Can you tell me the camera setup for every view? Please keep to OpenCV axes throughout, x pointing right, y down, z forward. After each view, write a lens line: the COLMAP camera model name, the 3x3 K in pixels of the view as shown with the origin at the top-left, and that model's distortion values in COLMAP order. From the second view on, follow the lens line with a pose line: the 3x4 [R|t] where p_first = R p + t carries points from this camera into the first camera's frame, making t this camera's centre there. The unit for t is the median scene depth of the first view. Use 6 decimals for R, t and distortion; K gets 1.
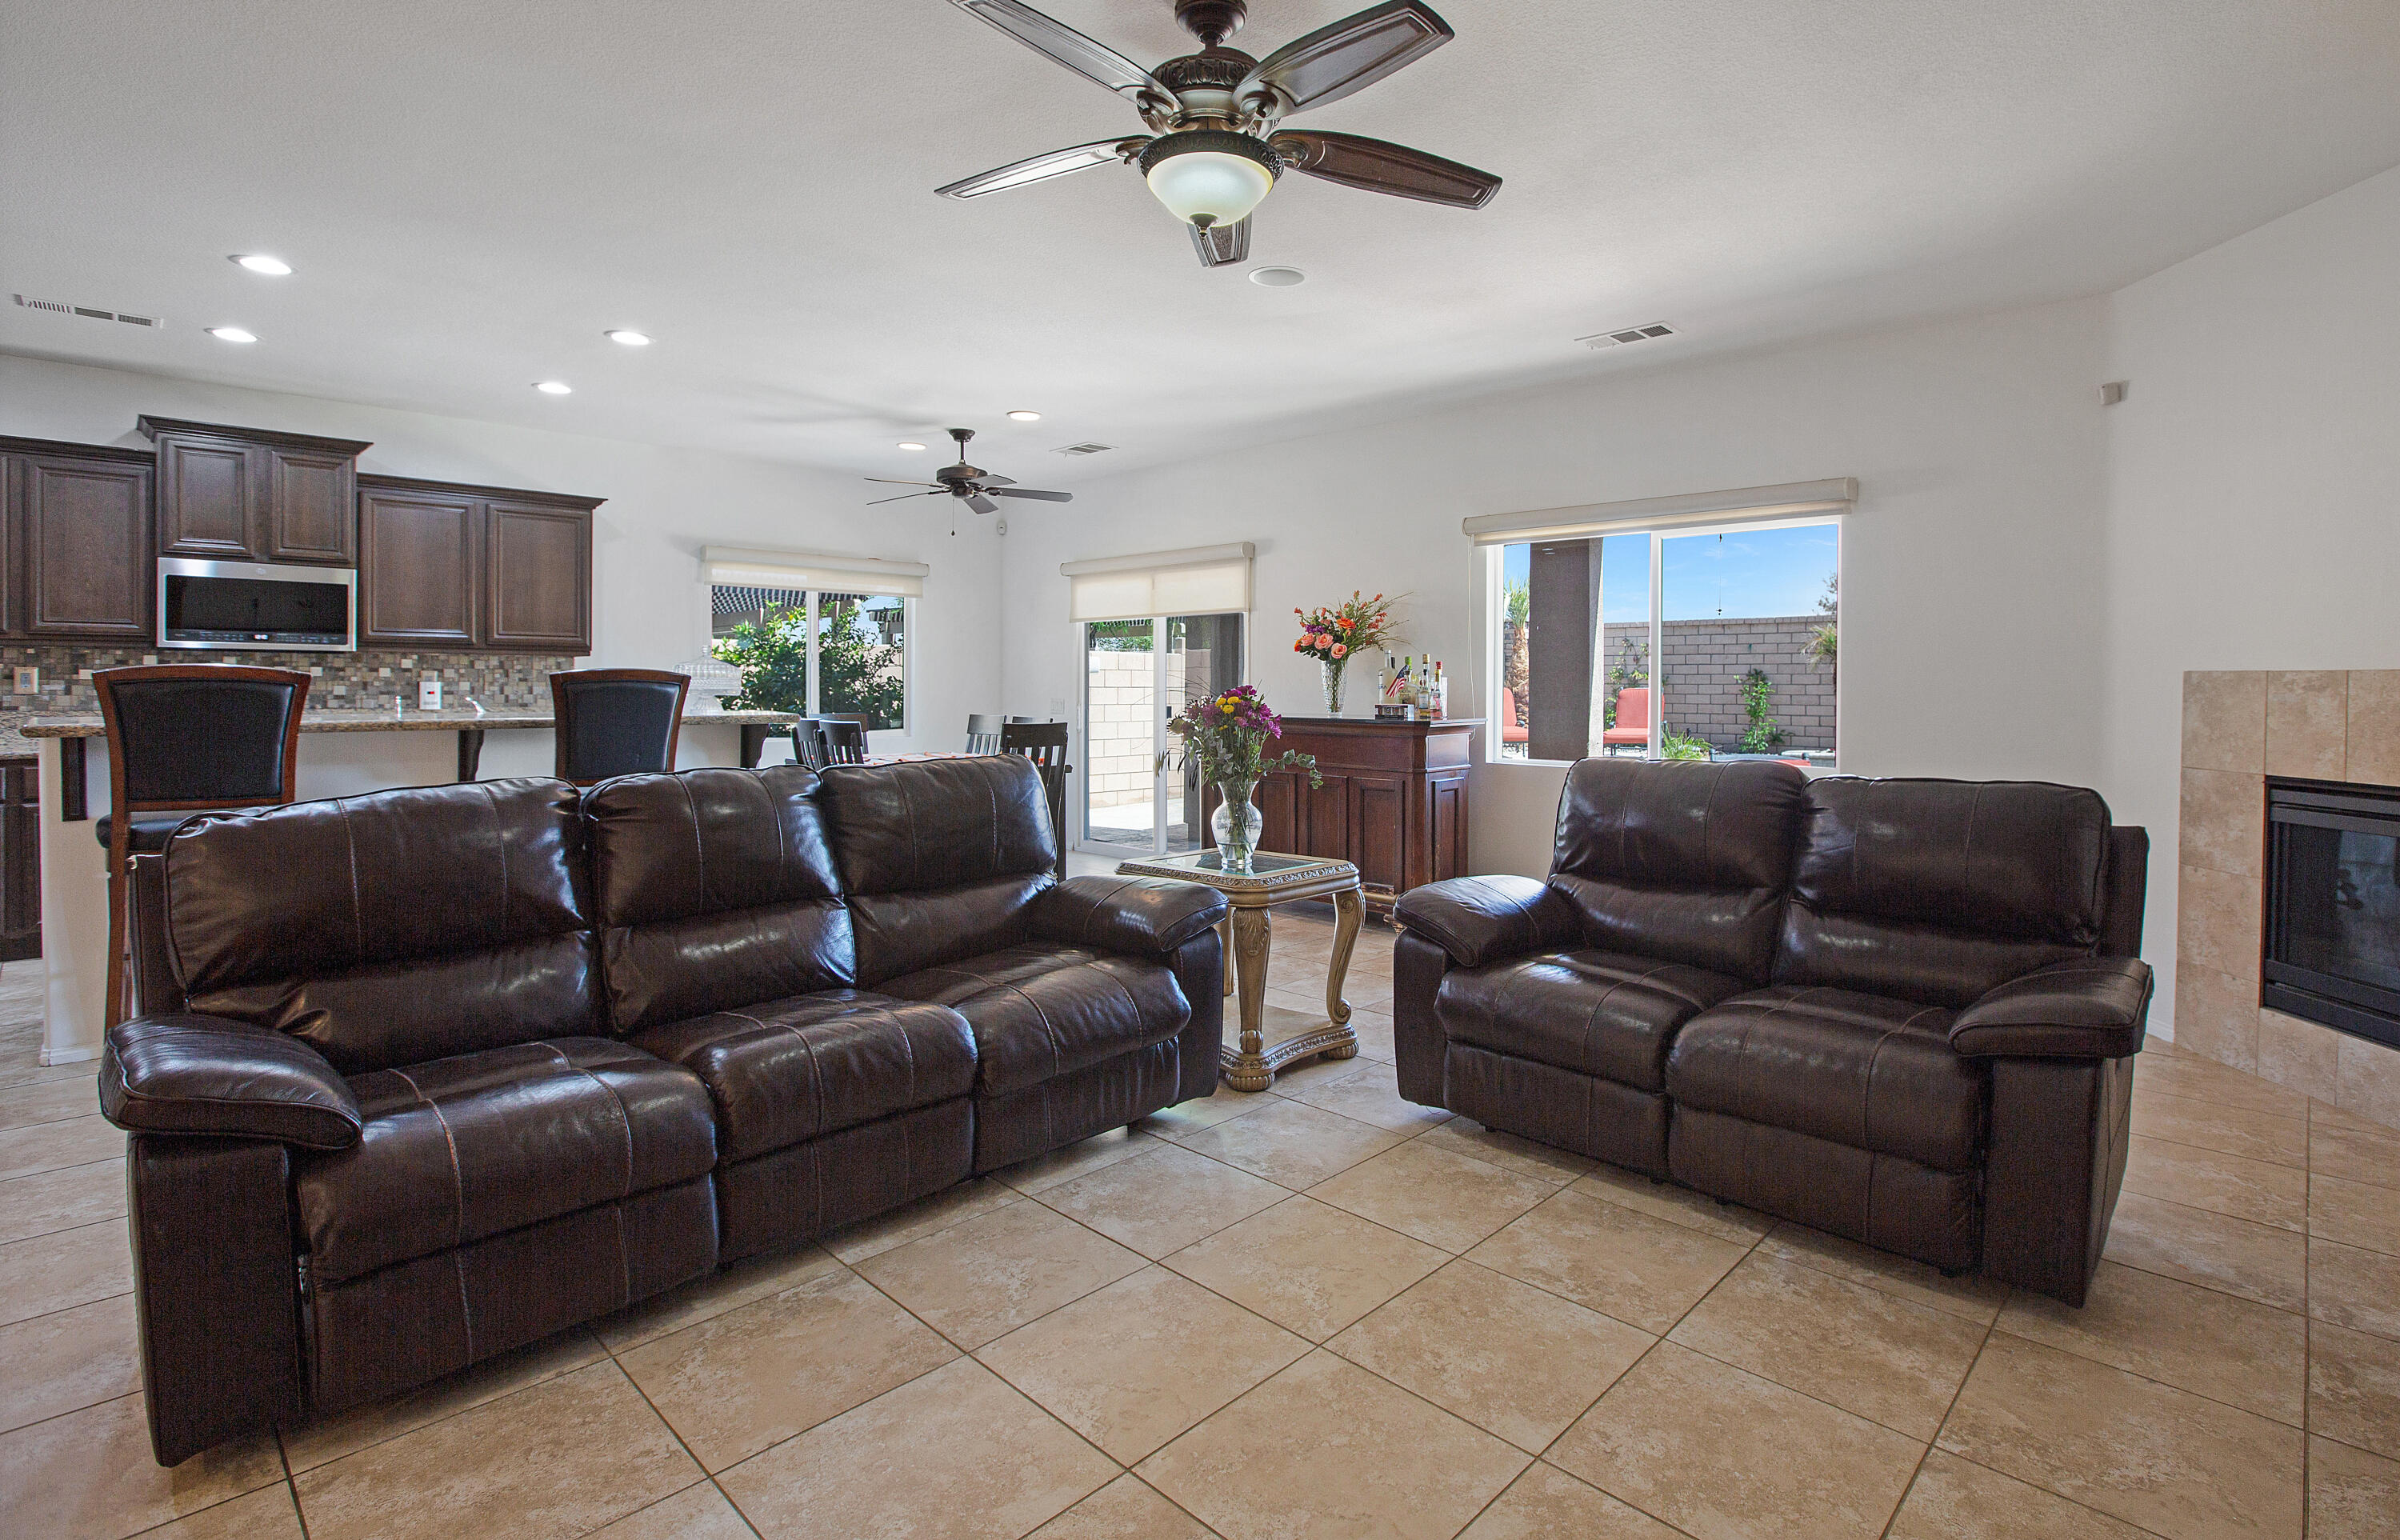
lens RADIAL K [[1163.0, 0, 1270.9], [0, 1163.0, 692.5], [0, 0, 1]] dist [-0.031720, -0.000355]
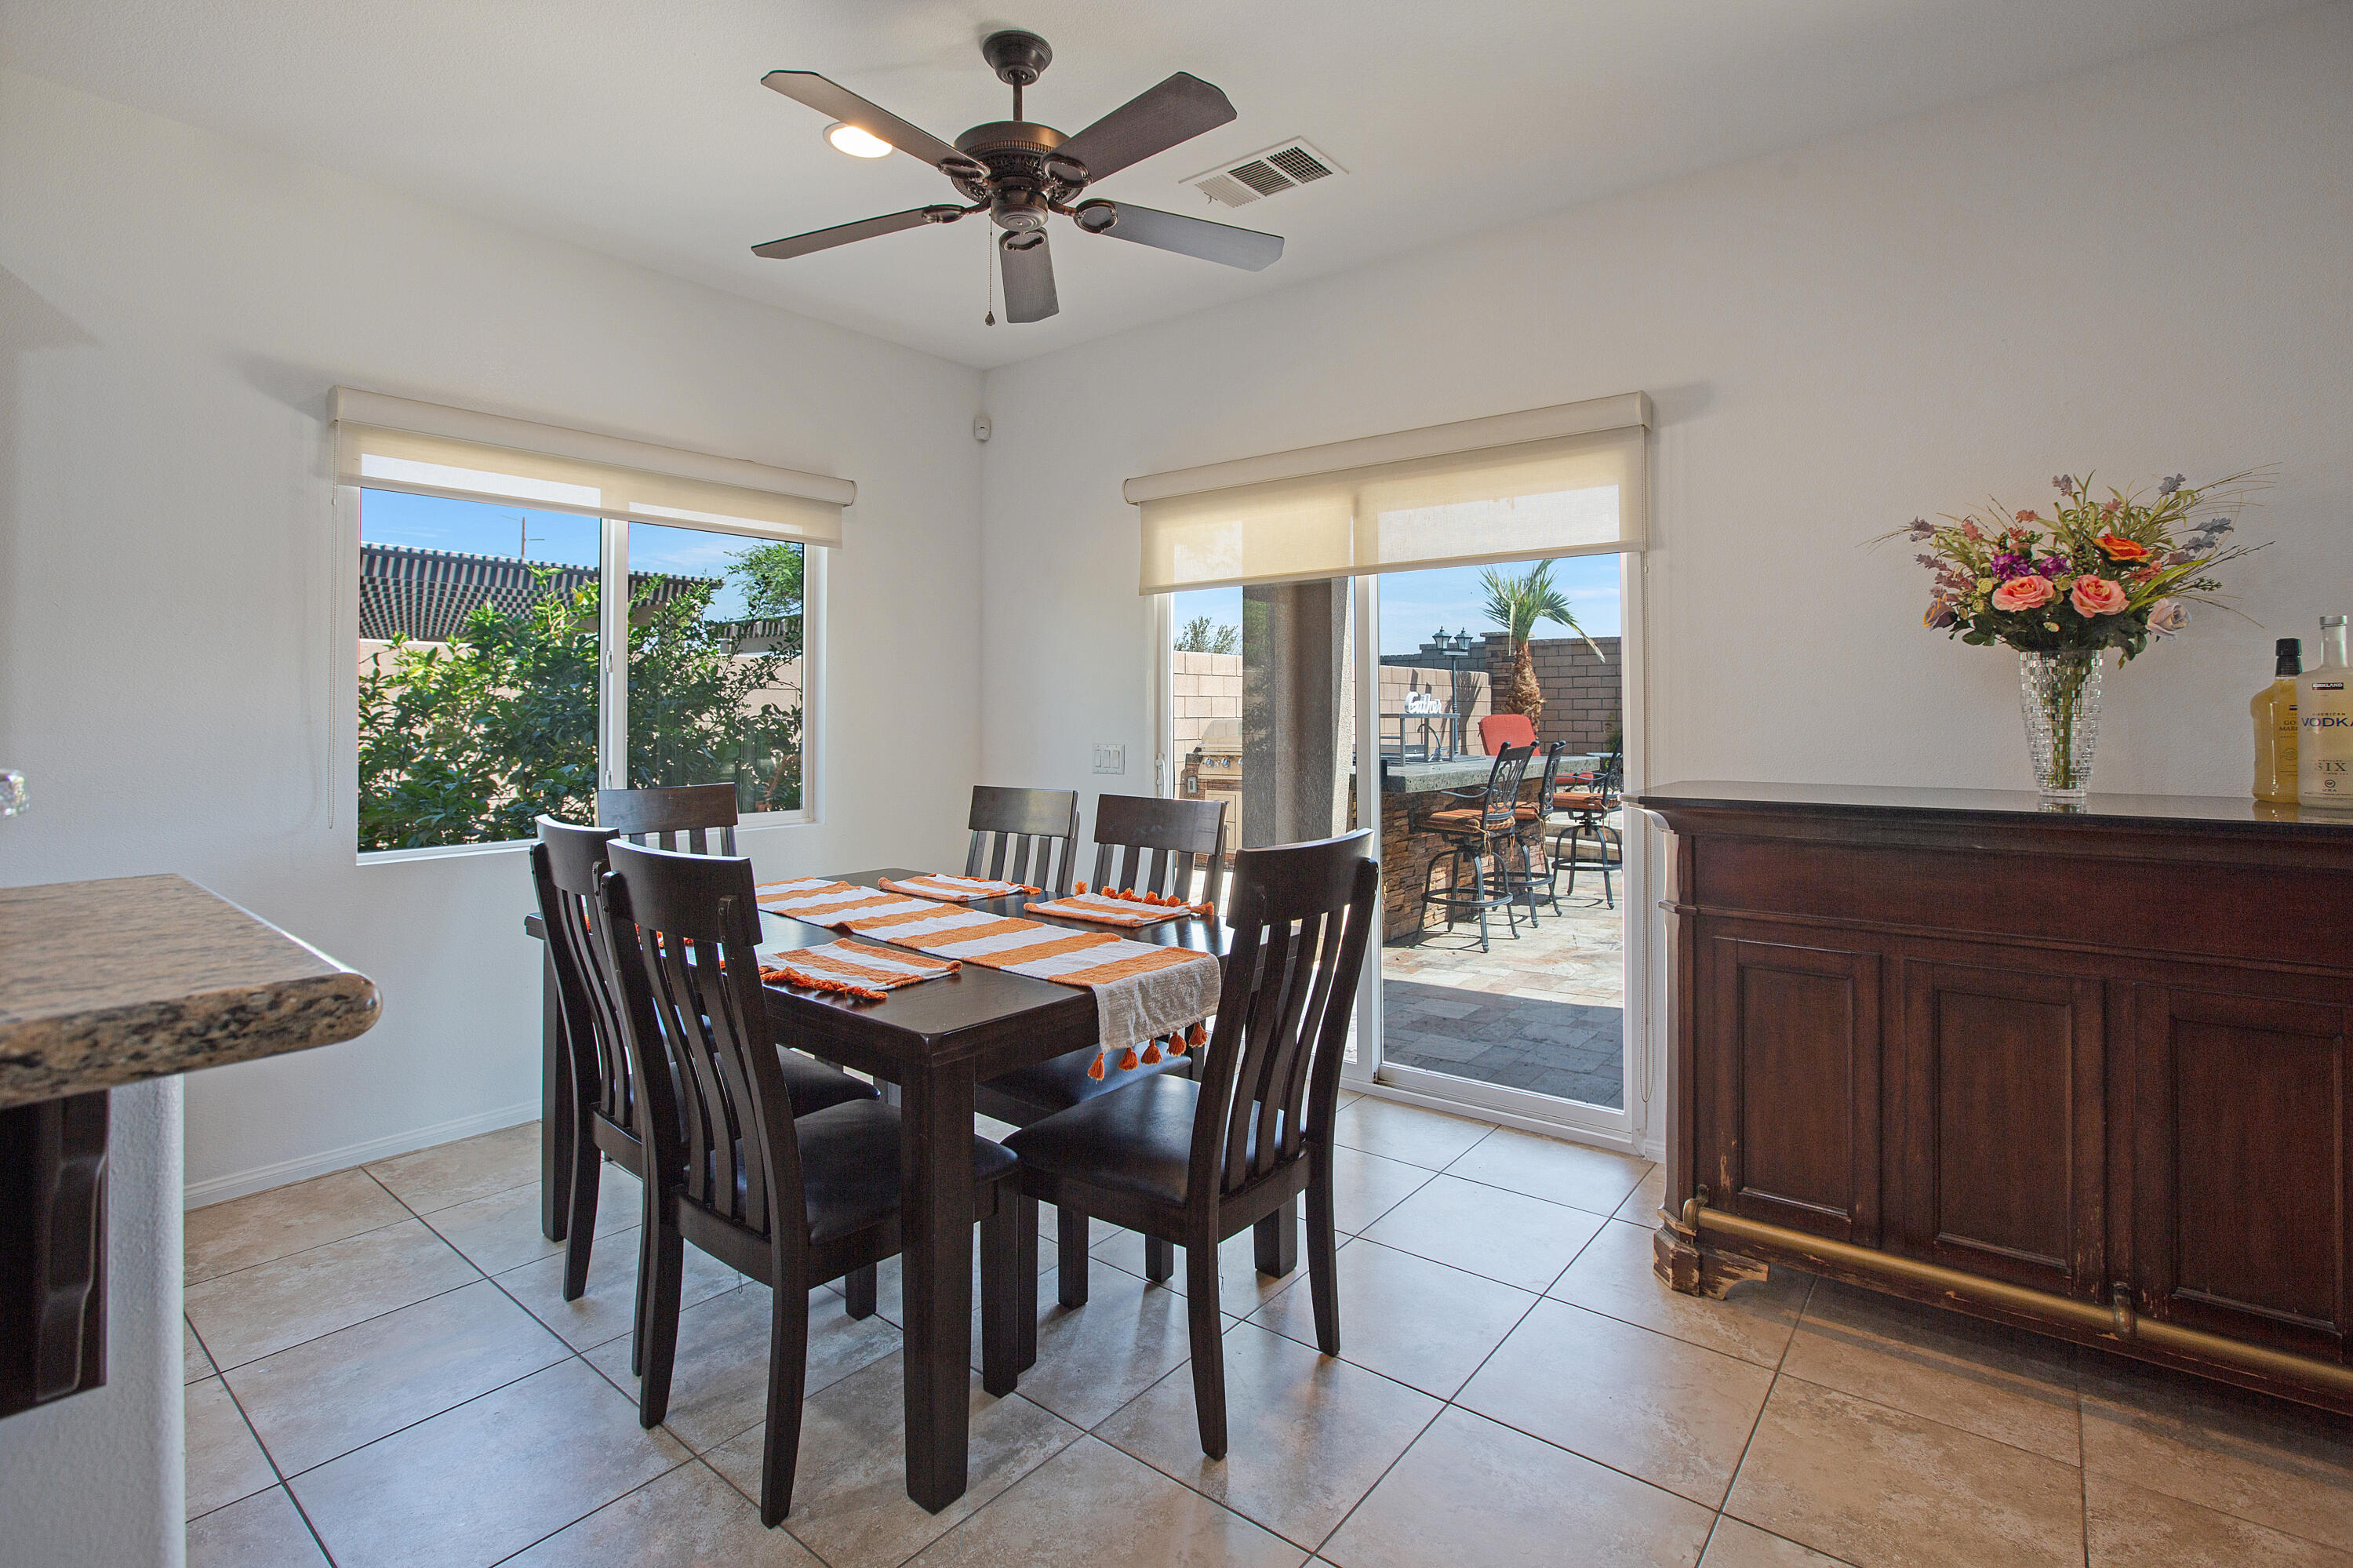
lens RADIAL K [[1116.0, 0, 1185.7], [0, 1116.0, 698.4], [0, 0, 1]] dist [-0.021531, 0.000853]
pose [[0.996718, -0.006311, 0.080707, -0.192490], [0.007983, 0.999760, -0.020408, -0.005080], [-0.080559, 0.020985, 0.996529, 0.511266]]
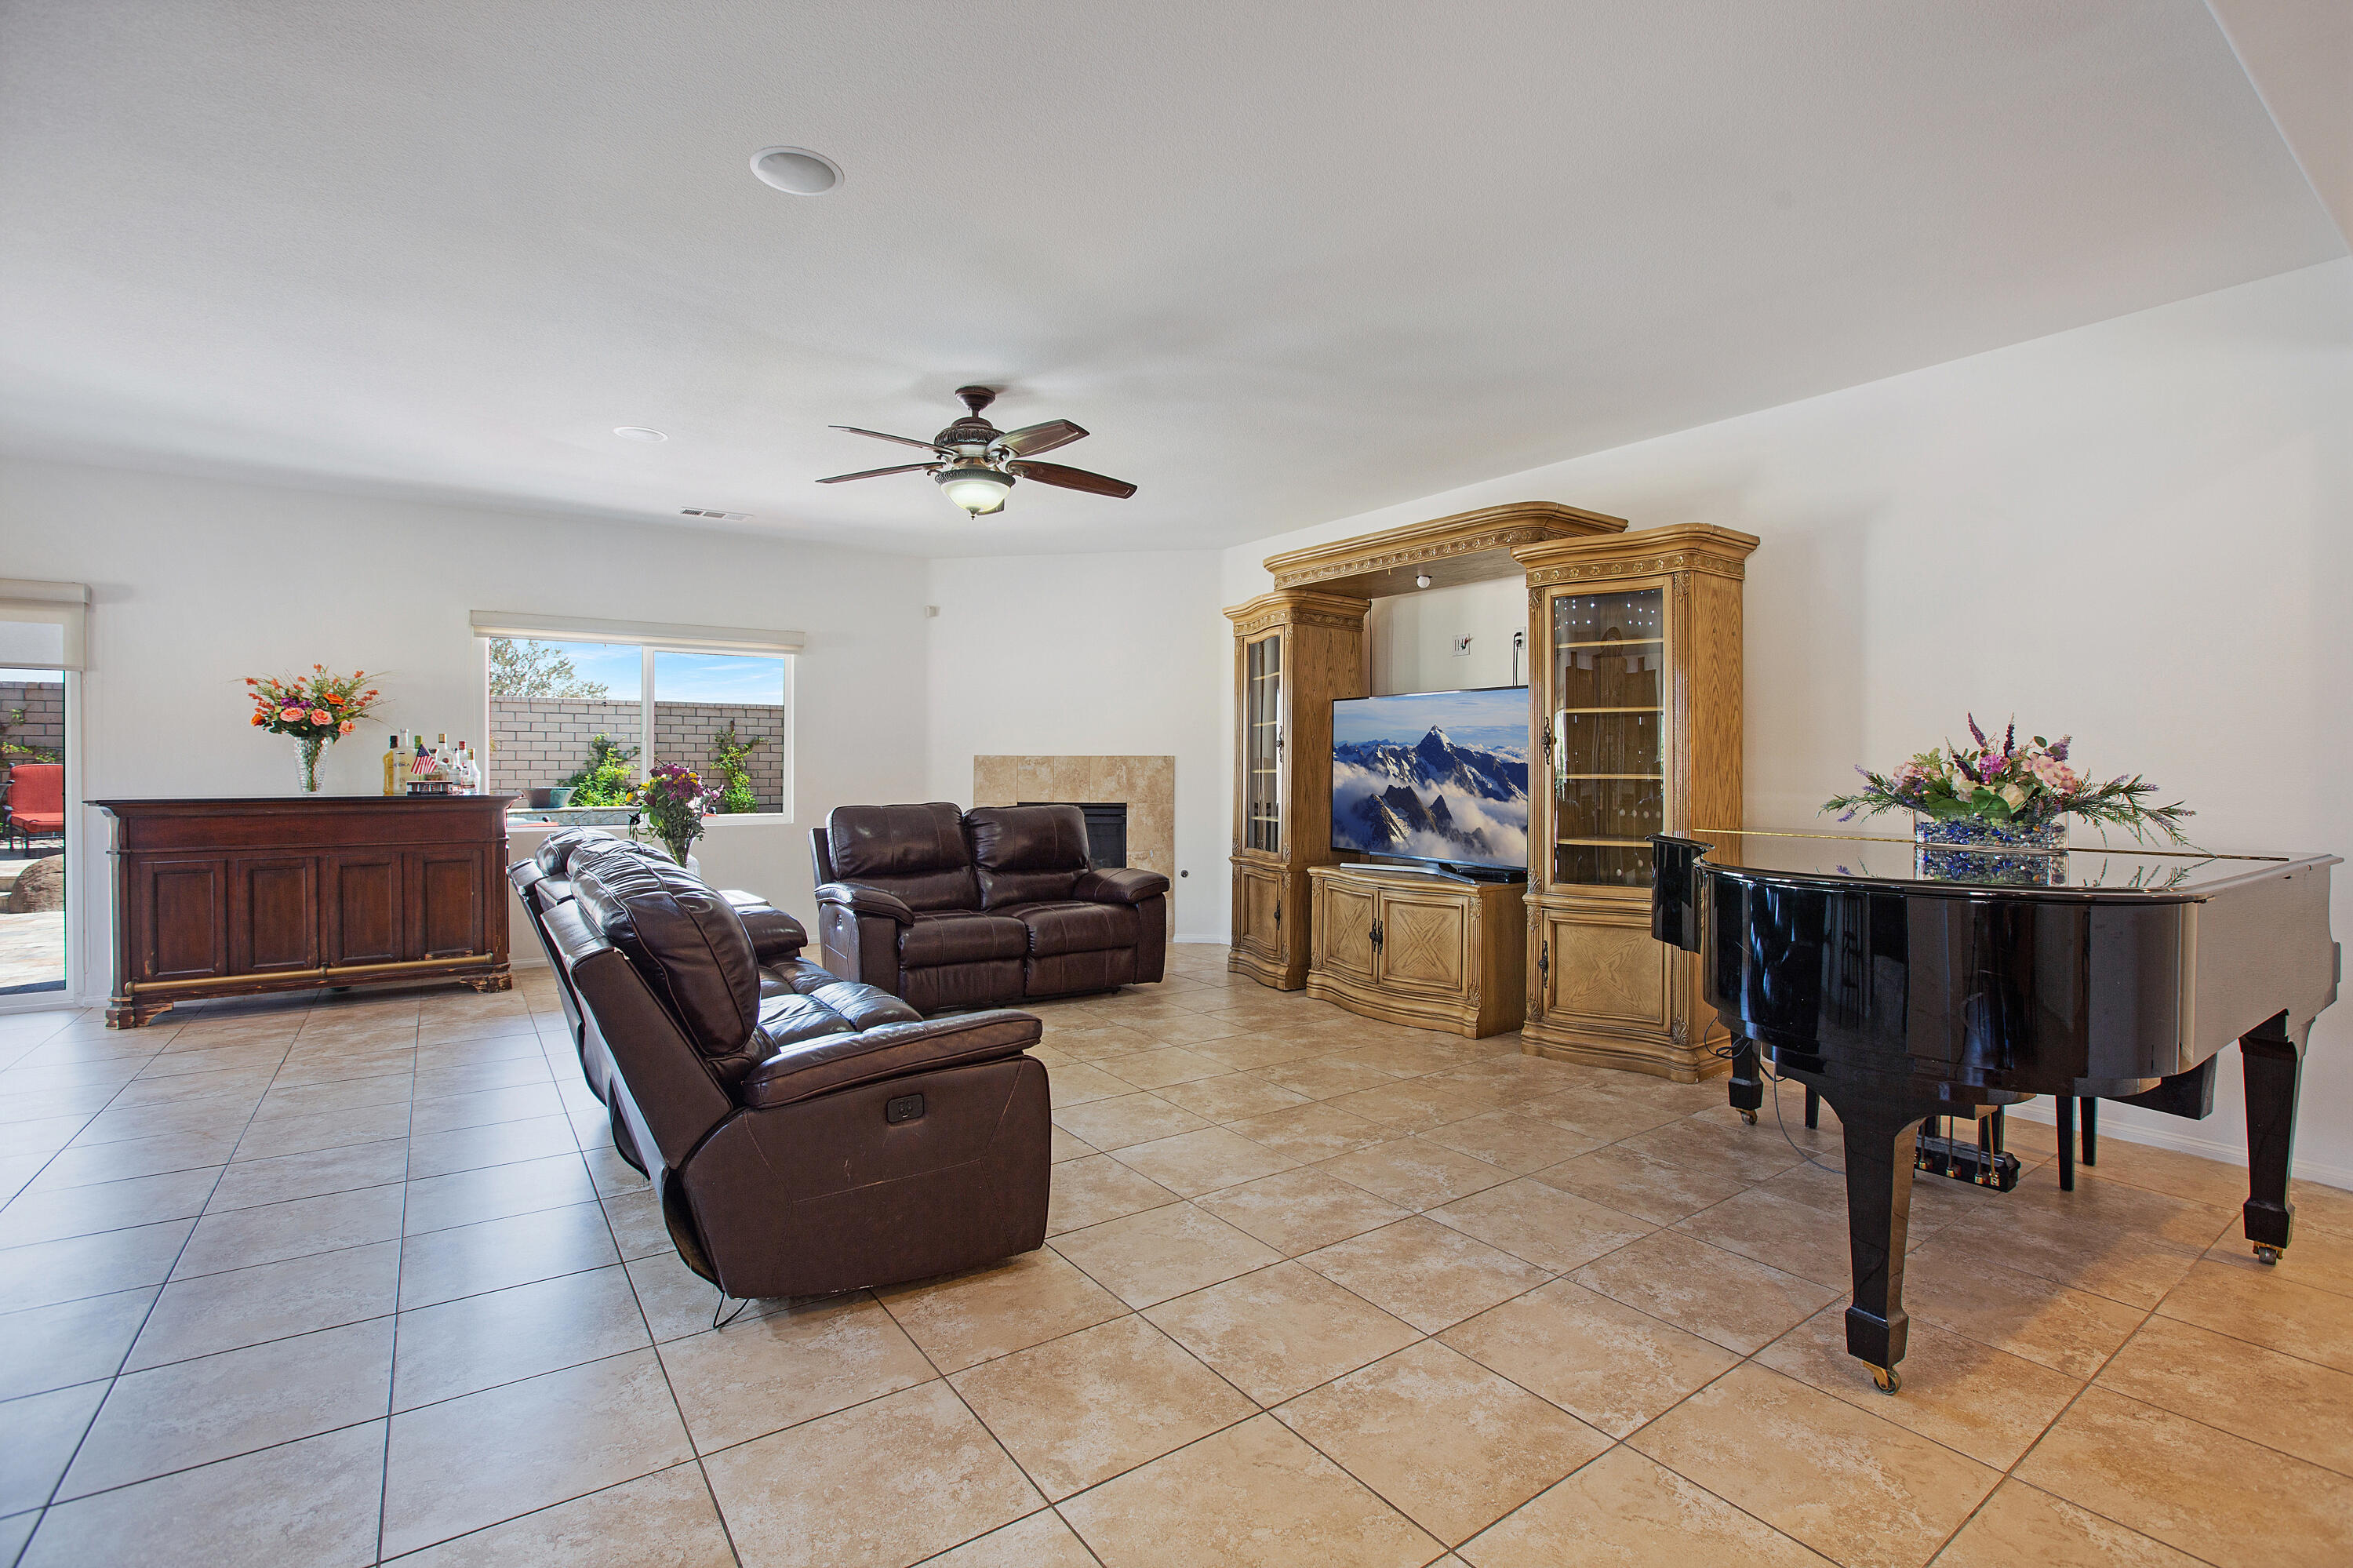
lens RADIAL K [[1062.0, 0, 1212.3], [0, 1062.0, 780.6], [0, 0, 1]] dist [-0.021111, 0.000606]
pose [[0.204904, -0.017440, 0.978627, -0.475301], [0.006130, 0.999845, 0.016534, -0.001005], [-0.978763, 0.002611, 0.204979, 0.085543]]
